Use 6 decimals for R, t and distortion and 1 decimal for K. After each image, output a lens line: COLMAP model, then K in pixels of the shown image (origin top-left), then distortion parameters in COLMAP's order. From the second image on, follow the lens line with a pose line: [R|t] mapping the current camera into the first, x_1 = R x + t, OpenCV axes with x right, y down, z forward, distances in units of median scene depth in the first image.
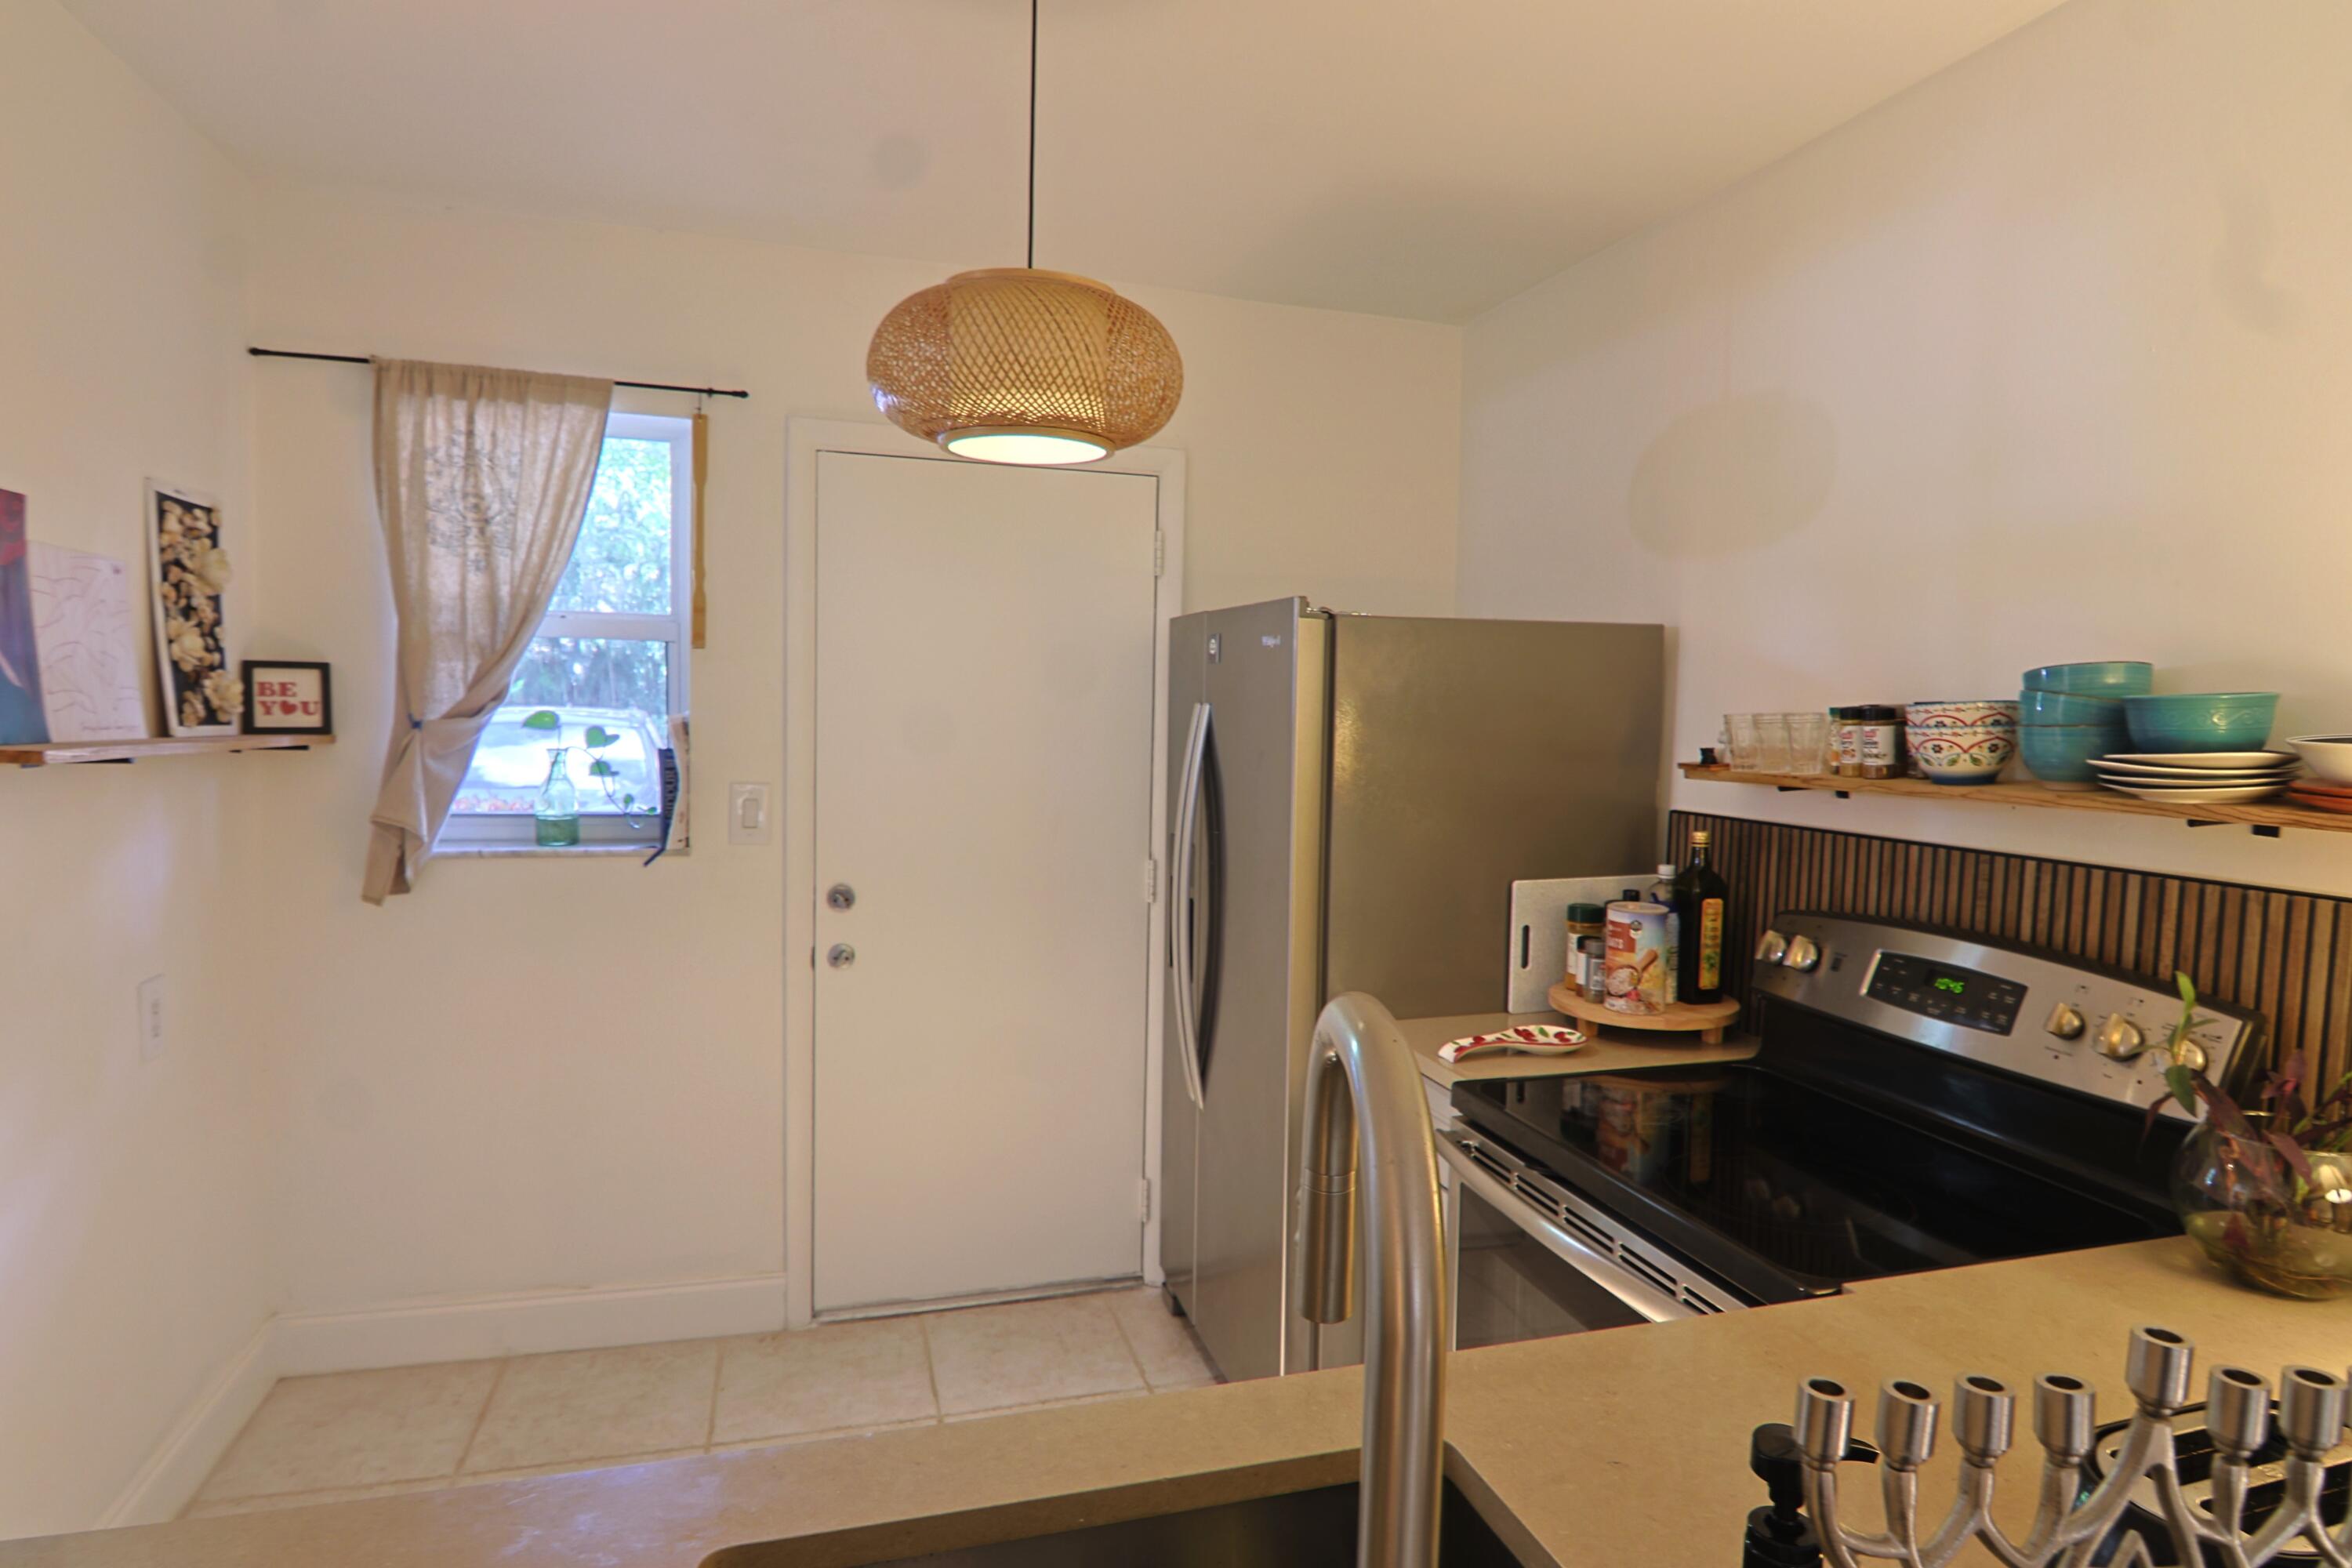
lens RADIAL K [[1268.9, 0, 1188.1], [0, 1268.9, 792.7], [0, 0, 1]] dist [-0.019319, -0.002563]
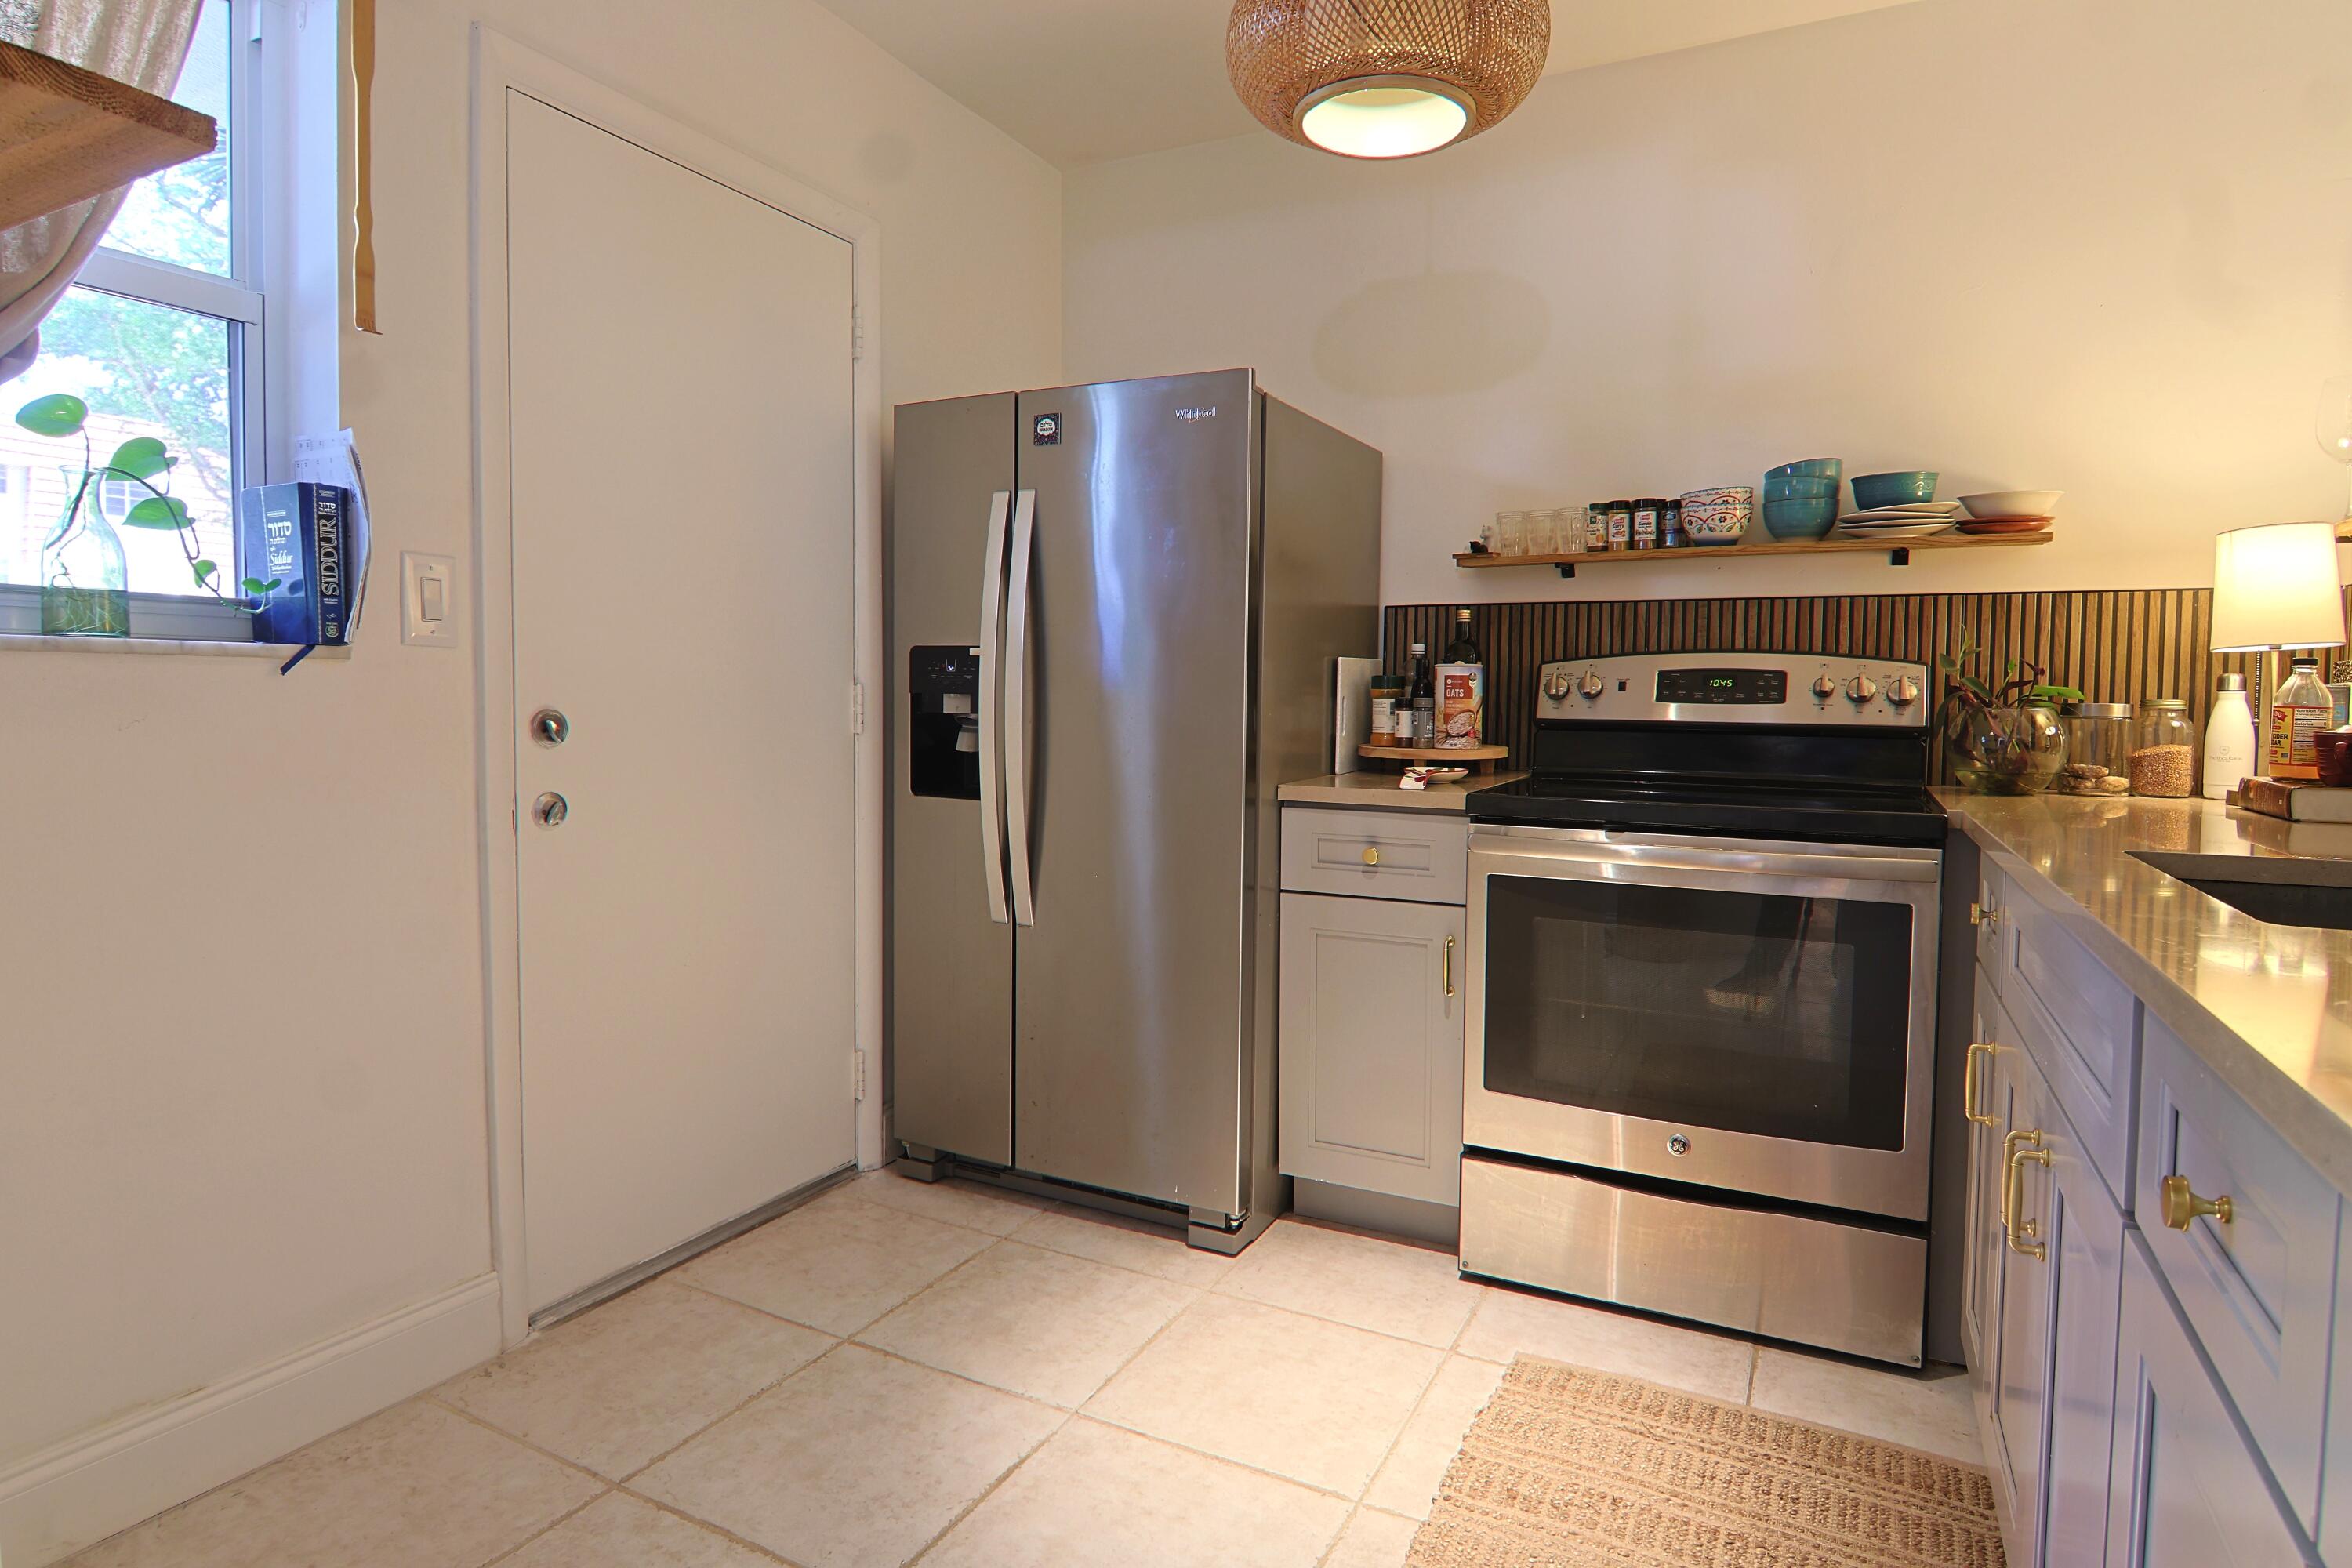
lens RADIAL K [[1268.9, 0, 1181.5], [0, 1268.9, 773.4], [0, 0, 1]] dist [-0.019319, -0.002563]
pose [[0.696980, -0.060765, 0.714511, -0.725470], [0.052391, 0.998055, 0.033774, 0.140218], [-0.715174, 0.013894, 0.698808, 0.331632]]
